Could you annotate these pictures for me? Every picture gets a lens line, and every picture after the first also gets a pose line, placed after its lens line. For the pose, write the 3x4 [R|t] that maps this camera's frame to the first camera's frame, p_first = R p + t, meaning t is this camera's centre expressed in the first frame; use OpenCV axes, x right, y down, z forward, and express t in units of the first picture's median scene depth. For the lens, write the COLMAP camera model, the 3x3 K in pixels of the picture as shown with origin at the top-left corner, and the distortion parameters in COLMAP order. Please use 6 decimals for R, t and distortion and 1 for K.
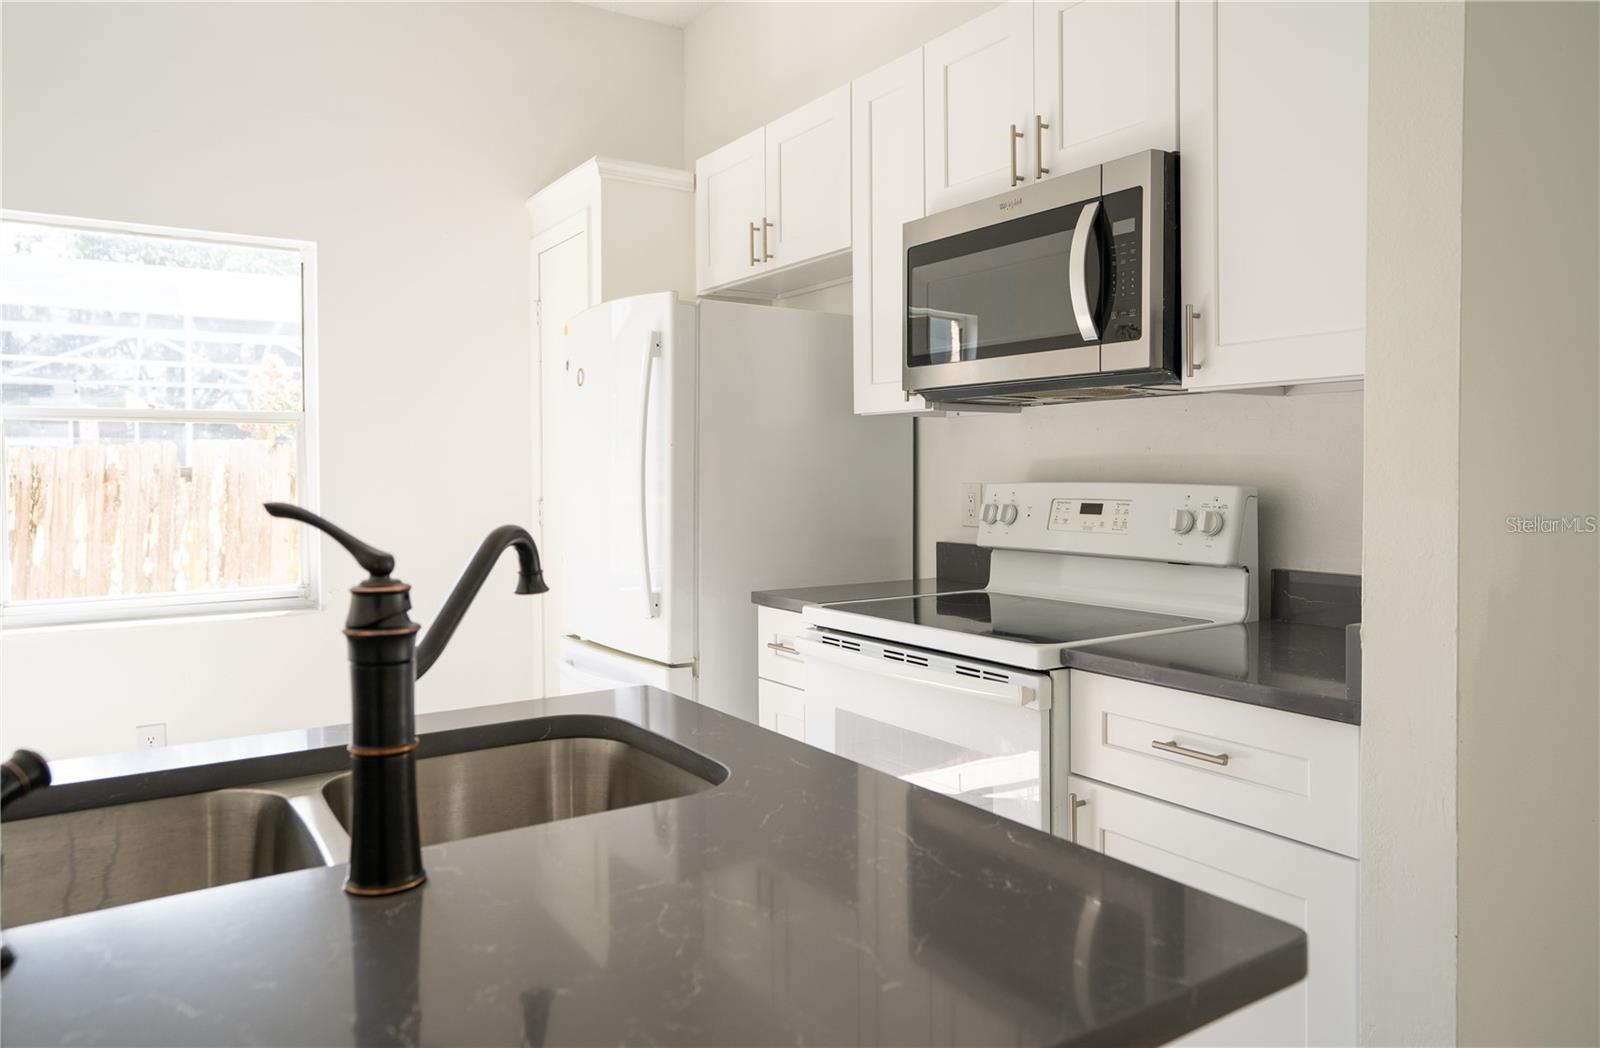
lens RADIAL K [[1115.2, 0, 798.1], [0, 1115.2, 523.1], [0, 0, 1]] dist [-0.003802, 0.000066]
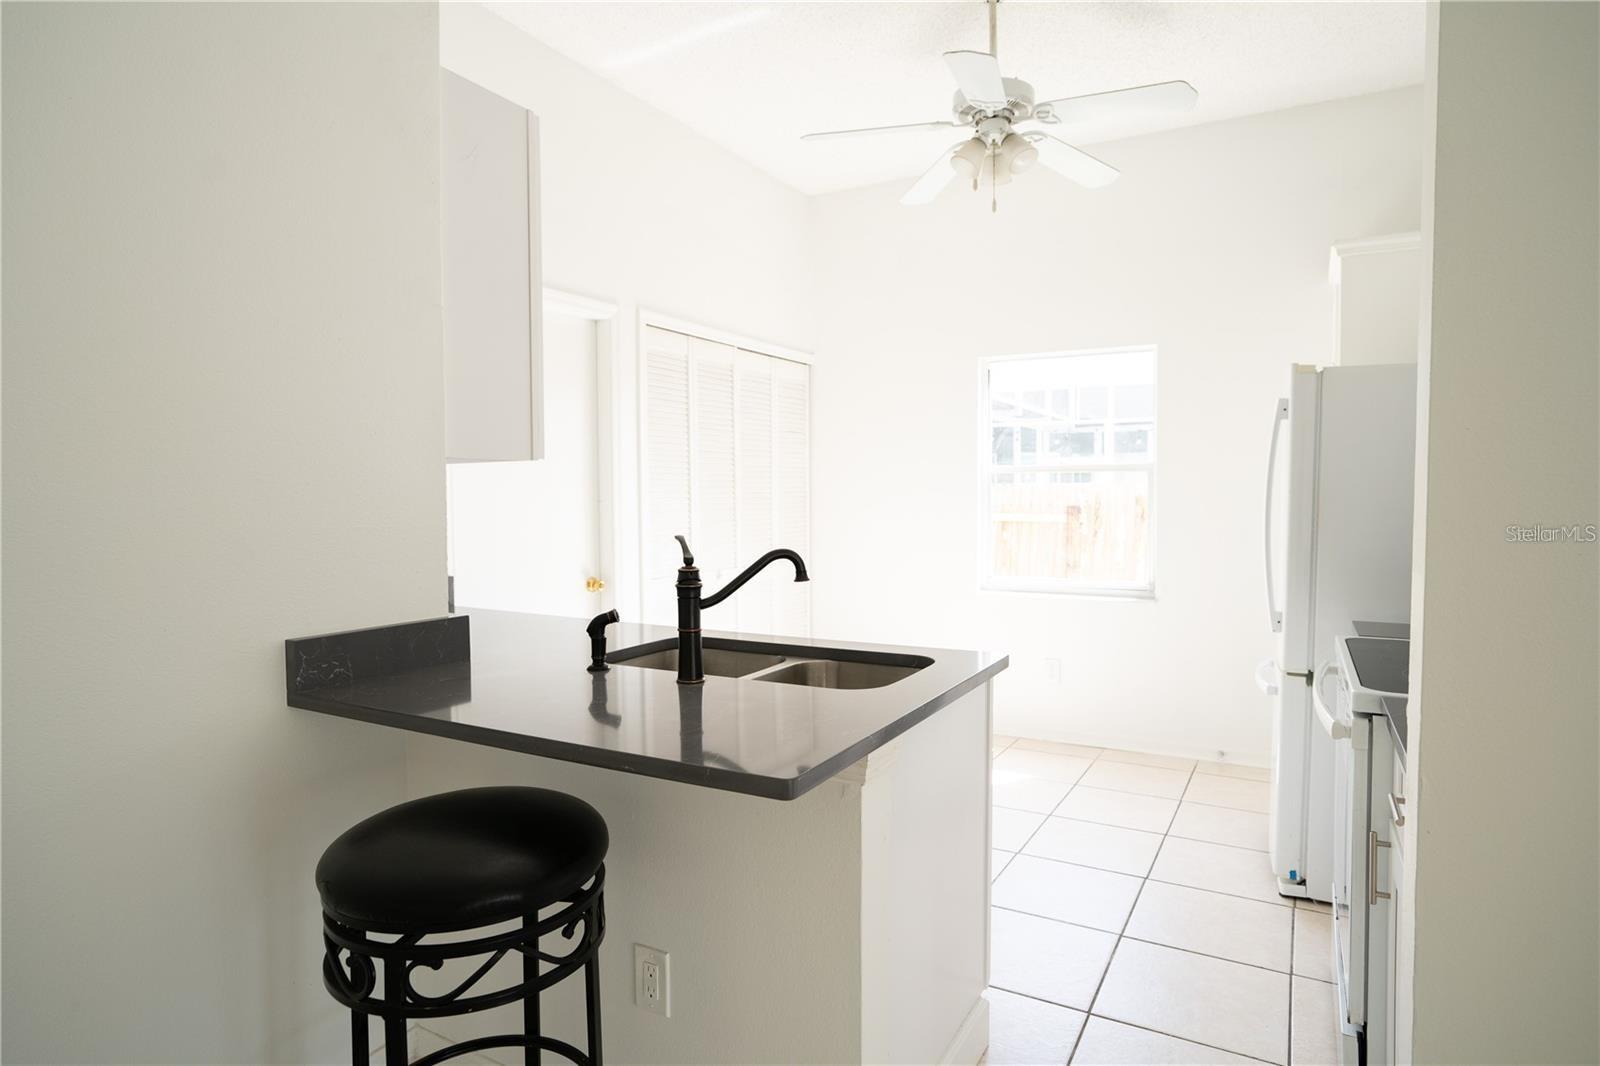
lens RADIAL K [[907.2, 0, 798.9], [0, 907.2, 526.9], [0, 0, 1]] dist [-0.002265, -0.000090]
pose [[0.467570, 0.036172, -0.883216, 0.507772], [-0.039520, 0.999019, 0.019993, -0.029943], [0.883072, 0.025556, 0.468541, 0.068068]]
